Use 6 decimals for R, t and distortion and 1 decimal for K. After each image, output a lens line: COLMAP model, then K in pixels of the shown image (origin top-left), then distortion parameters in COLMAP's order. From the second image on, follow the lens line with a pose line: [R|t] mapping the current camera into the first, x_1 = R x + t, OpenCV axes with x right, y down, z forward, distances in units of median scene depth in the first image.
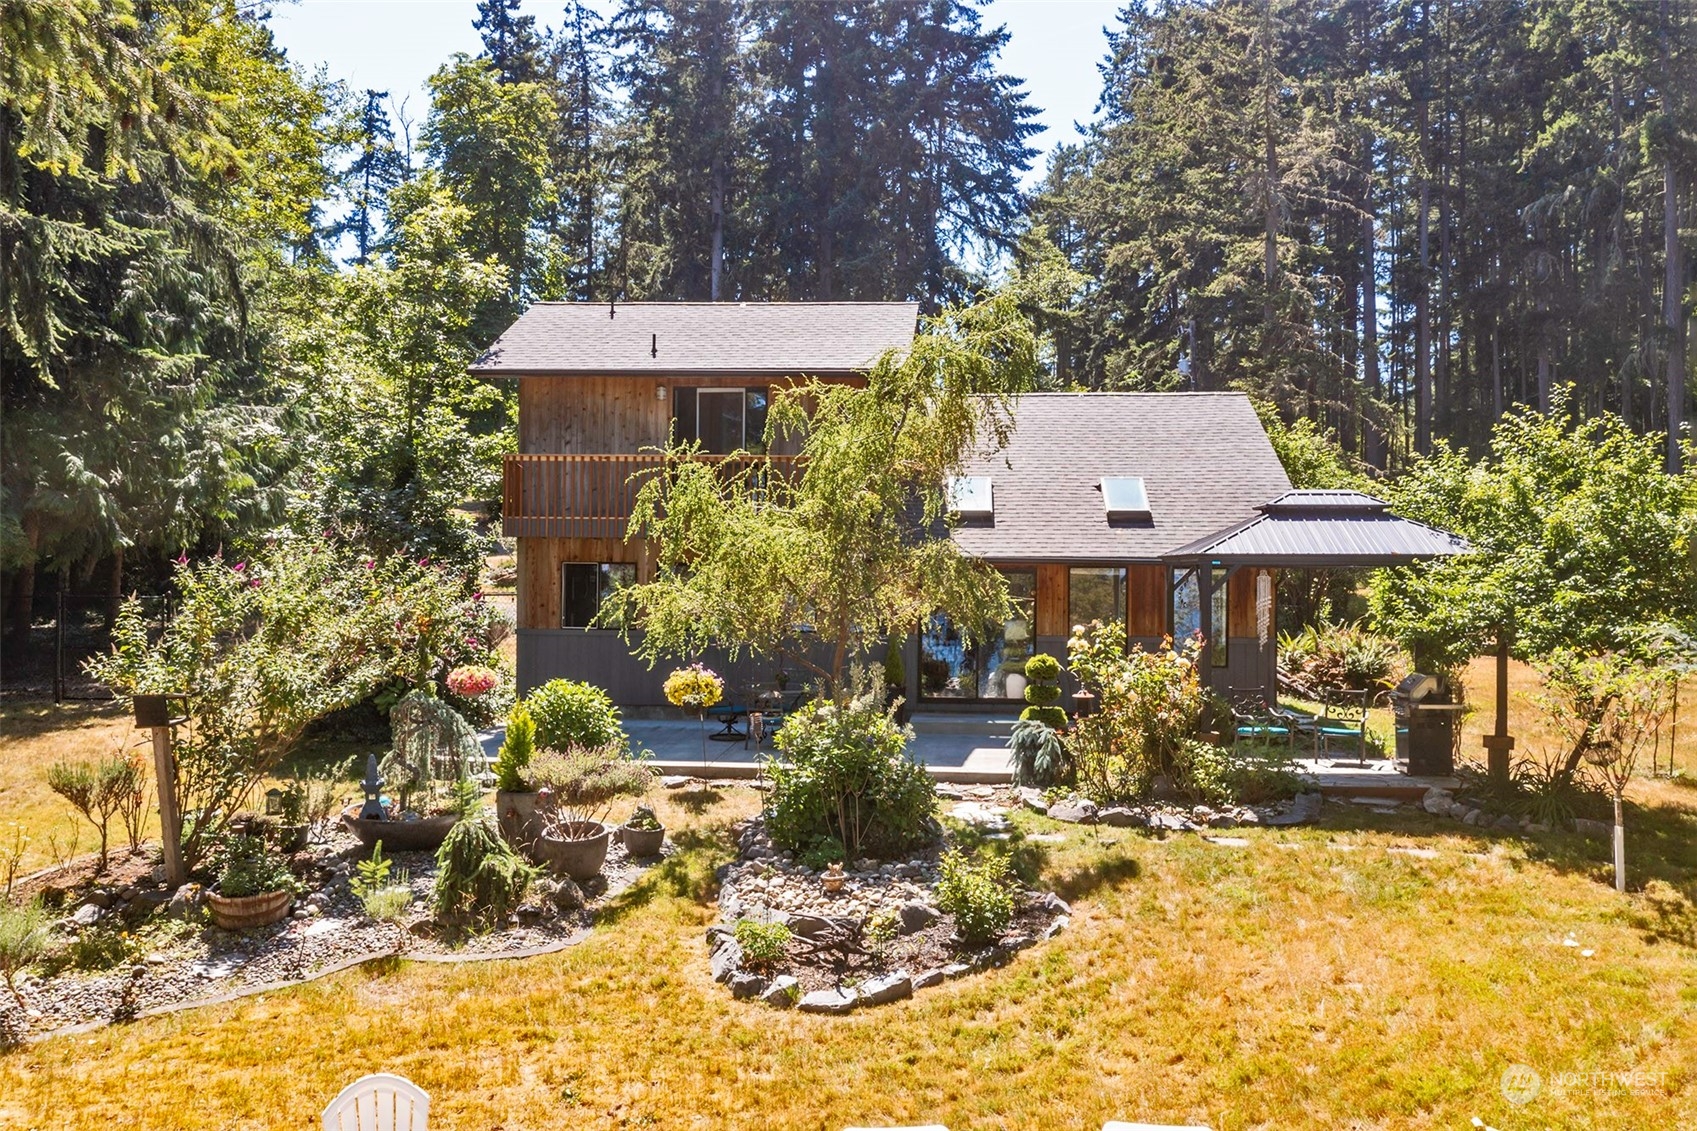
lens RADIAL K [[1355.8, 0, 846.6], [0, 1355.8, 565.2], [0, 0, 1]] dist [-0.023923, 0.042020]
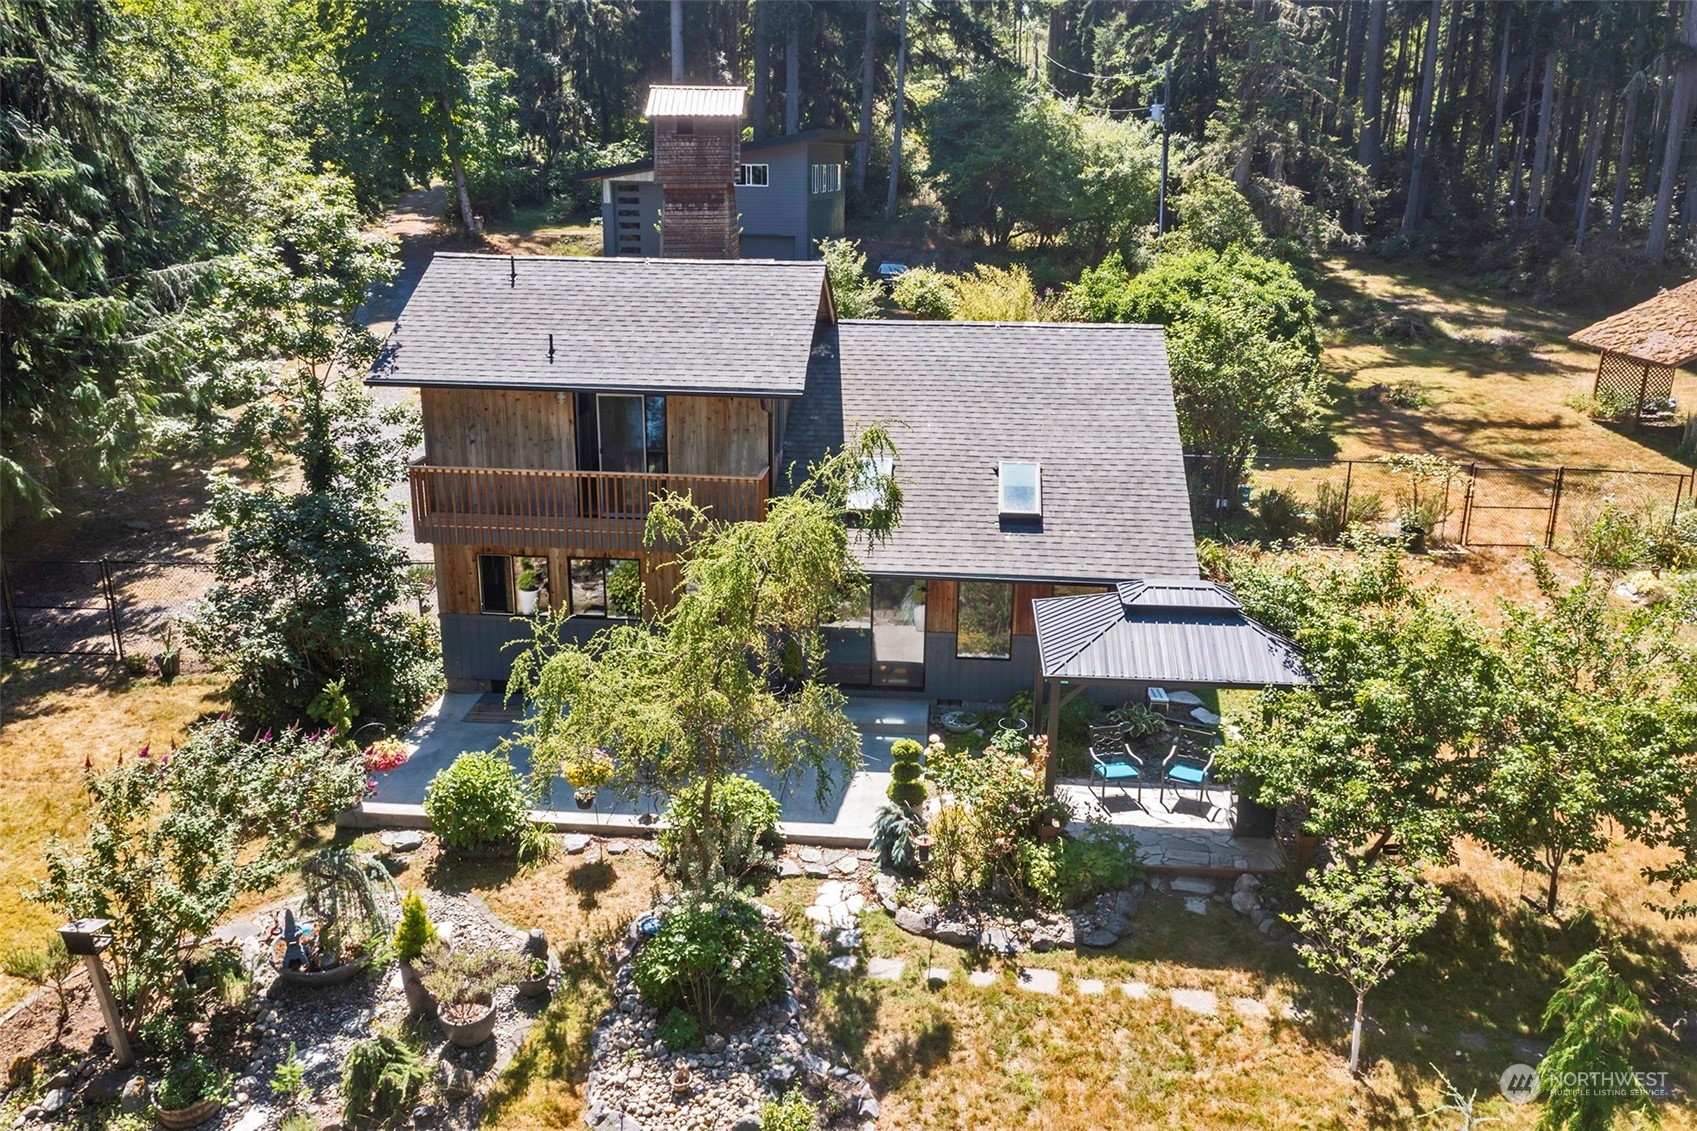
lens RADIAL K [[1355.8, 0, 847.5], [0, 1355.8, 556.2], [0, 0, 1]] dist [-0.023923, 0.042020]
pose [[0.999997, 0.001315, 0.002112, 0.099559], [-0.001874, 0.956421, 0.291985, -0.412967], [-0.001636, -0.291988, 0.956420, 0.003645]]
